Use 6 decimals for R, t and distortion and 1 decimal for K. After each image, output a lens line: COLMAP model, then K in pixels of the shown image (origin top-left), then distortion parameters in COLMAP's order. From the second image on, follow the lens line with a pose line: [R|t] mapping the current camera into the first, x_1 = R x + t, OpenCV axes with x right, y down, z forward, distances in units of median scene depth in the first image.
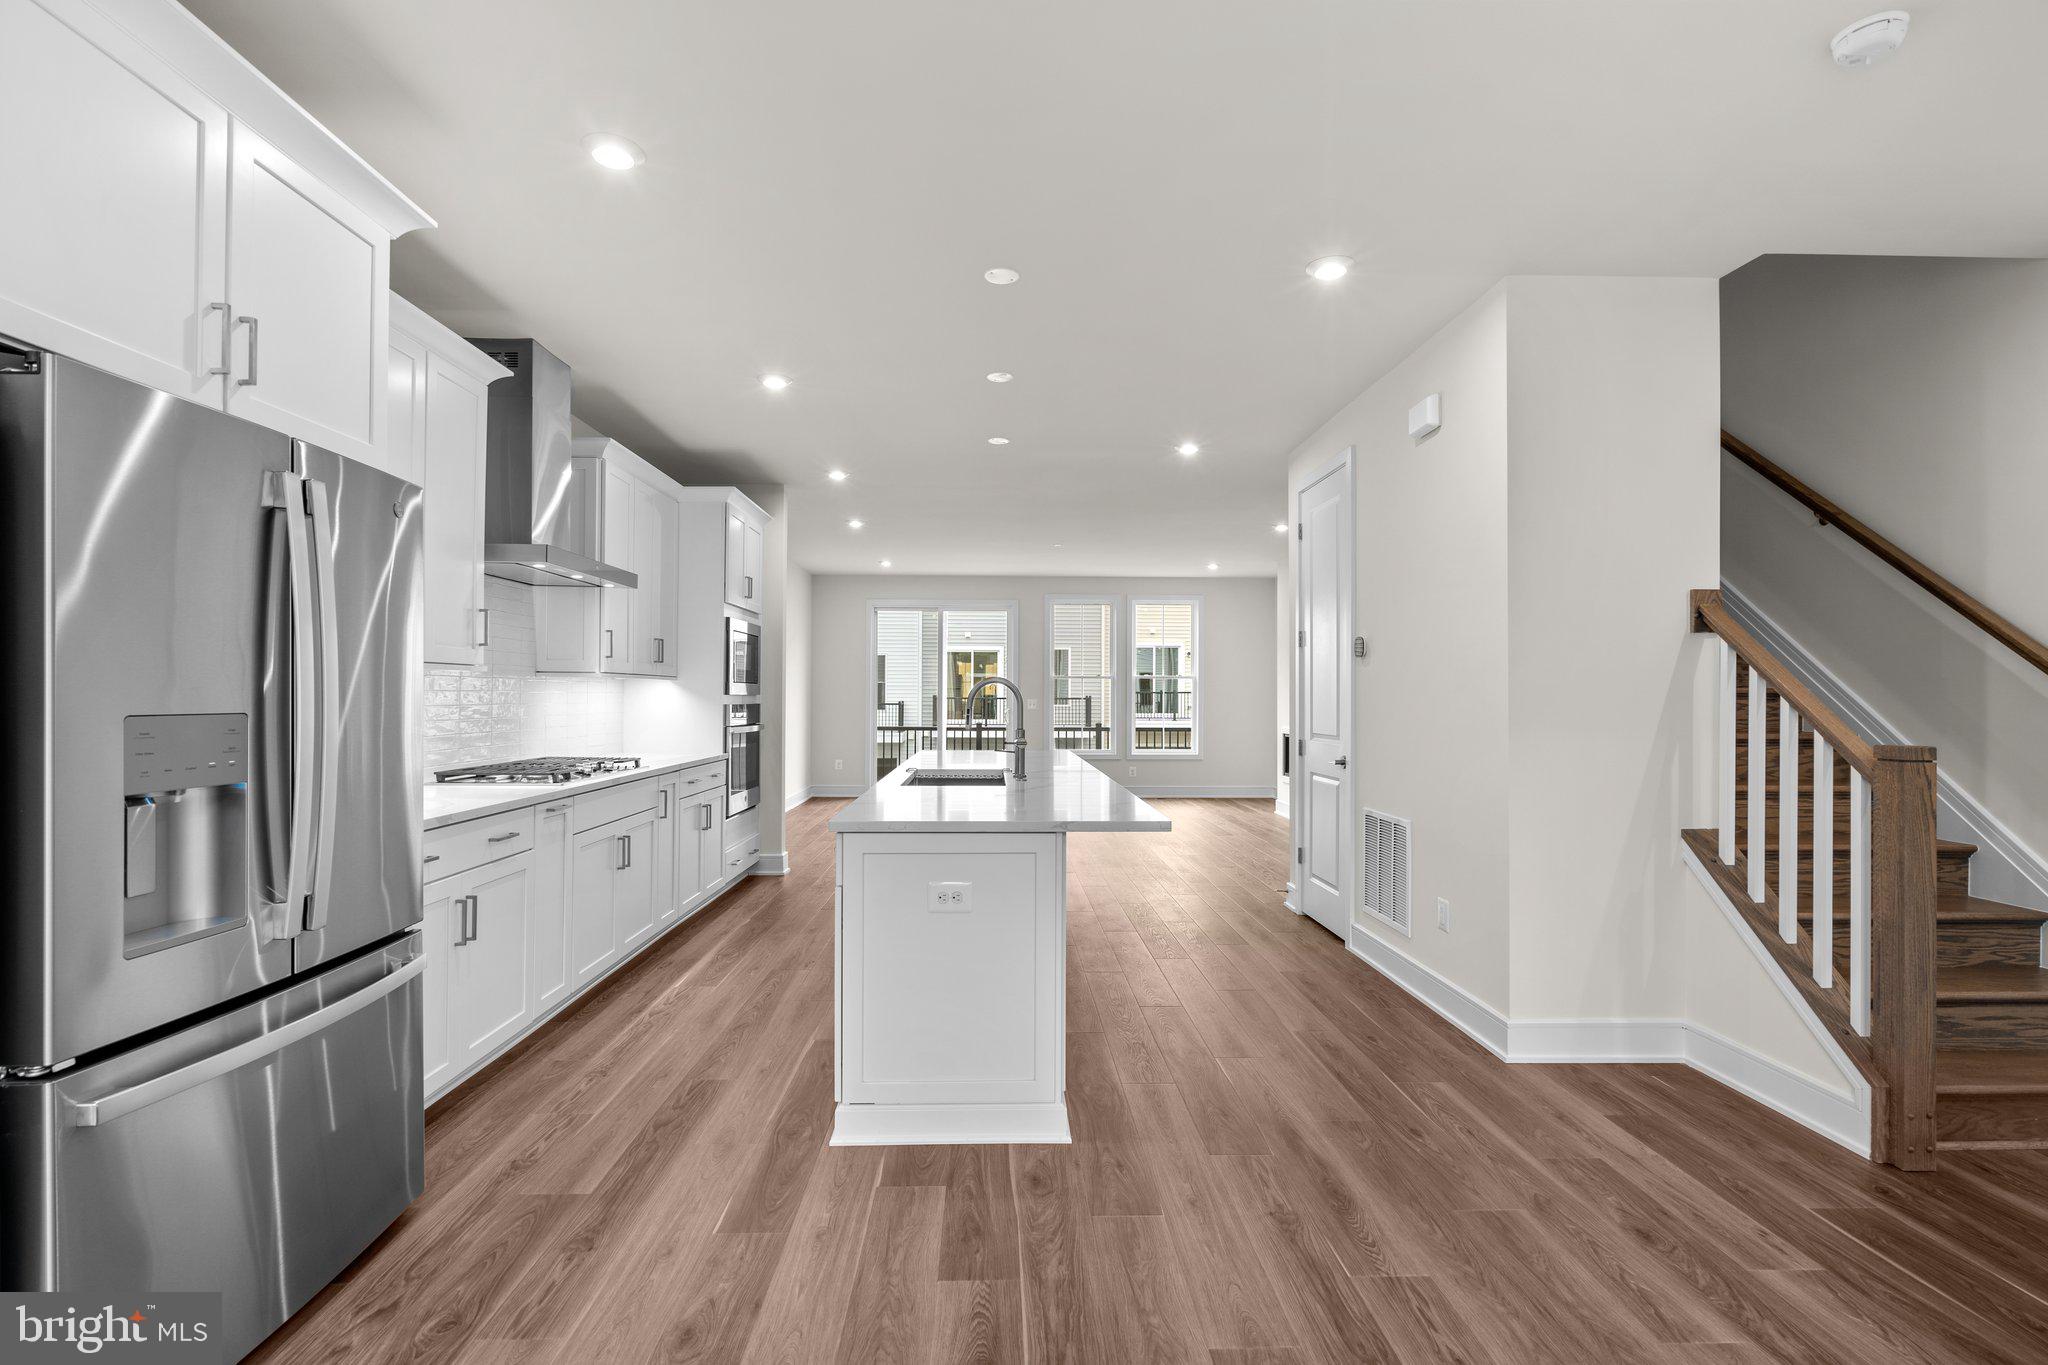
lens RADIAL K [[923.7, 0, 1020.7], [0, 923.7, 688.5], [0, 0, 1]] dist [-0.003029, 0.000090]
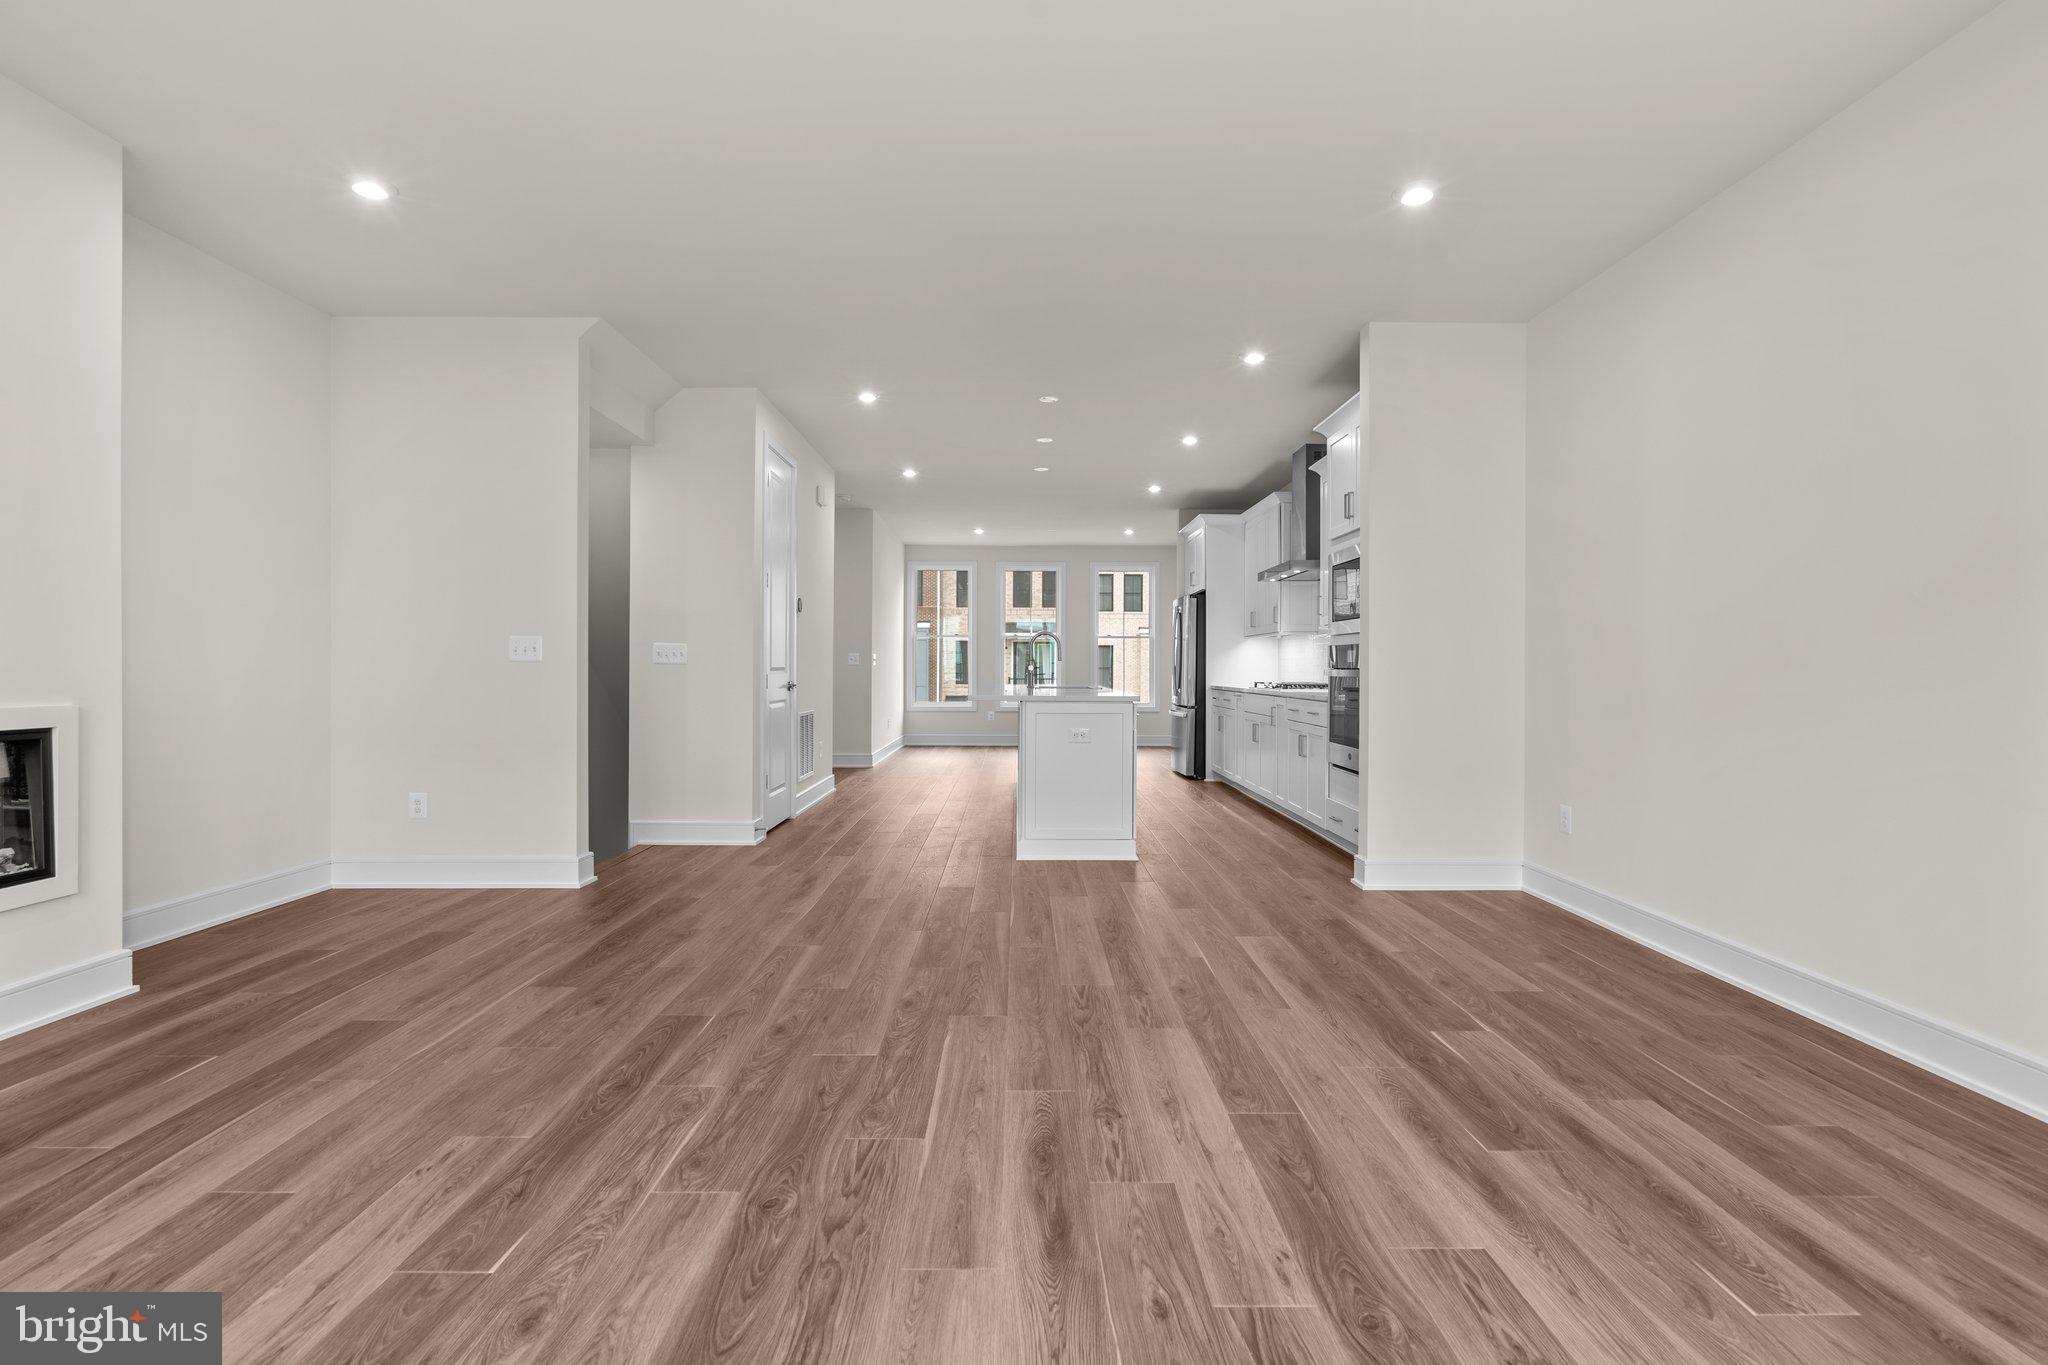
lens RADIAL K [[934.8, 0, 1024.0], [0, 934.8, 682.5], [0, 0, 1]] dist [-0.001574, 0.000270]
pose [[-0.999647, -0.008813, 0.025061, -0.034859], [-0.008589, 0.999922, 0.009021, 0.078386], [-0.025139, 0.008803, -0.999645, 3.098015]]
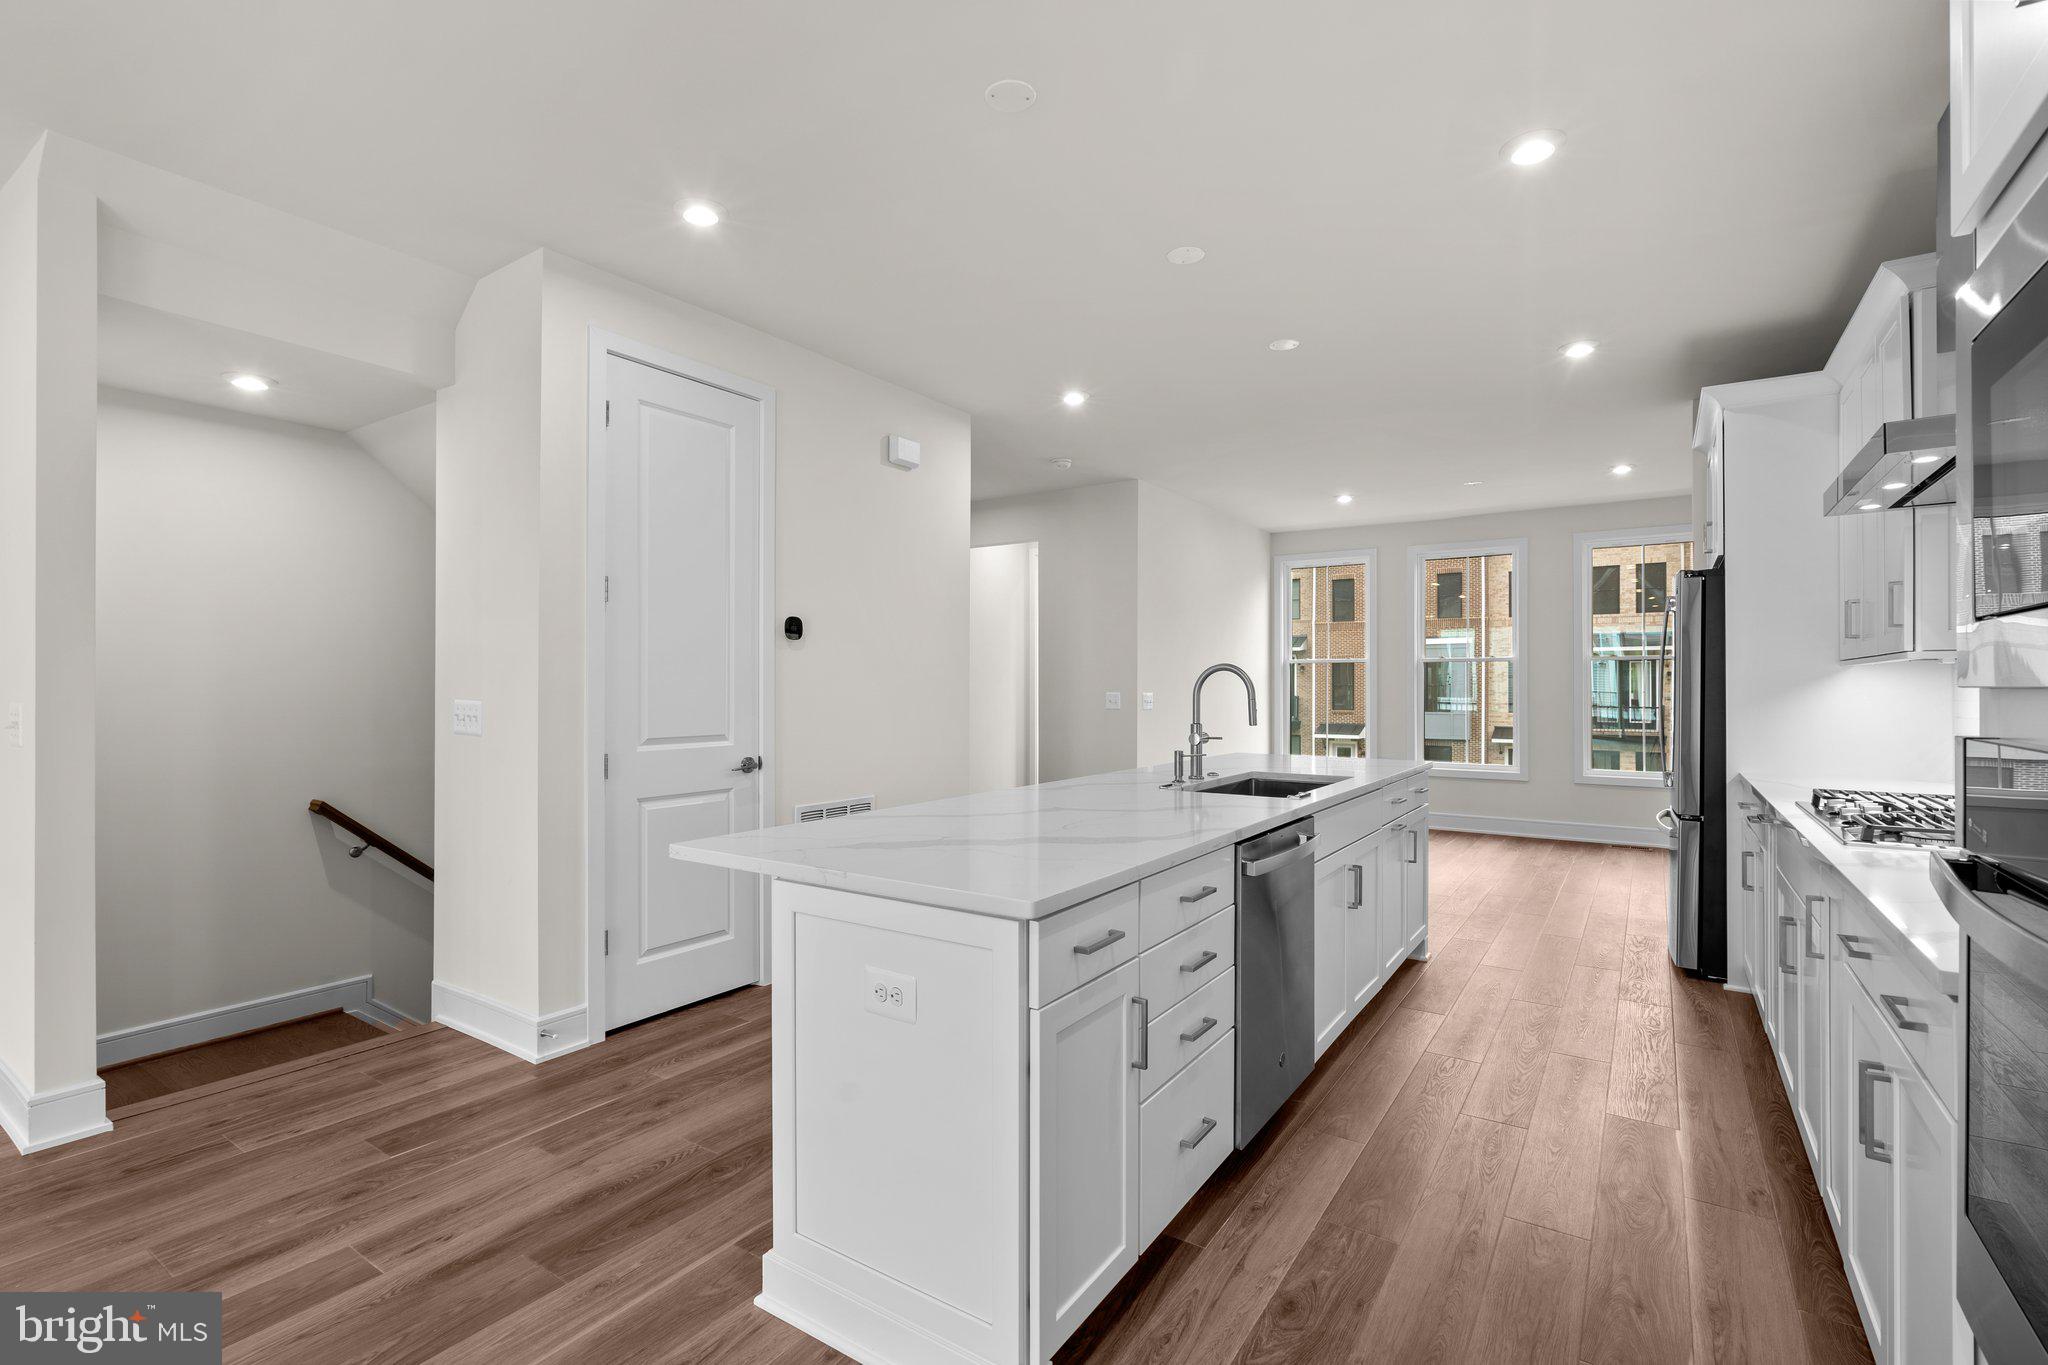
lens RADIAL K [[934.8, 0, 1024.0], [0, 934.8, 682.5], [0, 0, 1]] dist [-0.001574, 0.000270]
pose [[-0.811792, -0.005768, 0.583918, -0.419545], [-0.010352, 0.999936, -0.004514, 0.012775], [-0.583855, -0.009709, -0.811800, 1.995387]]
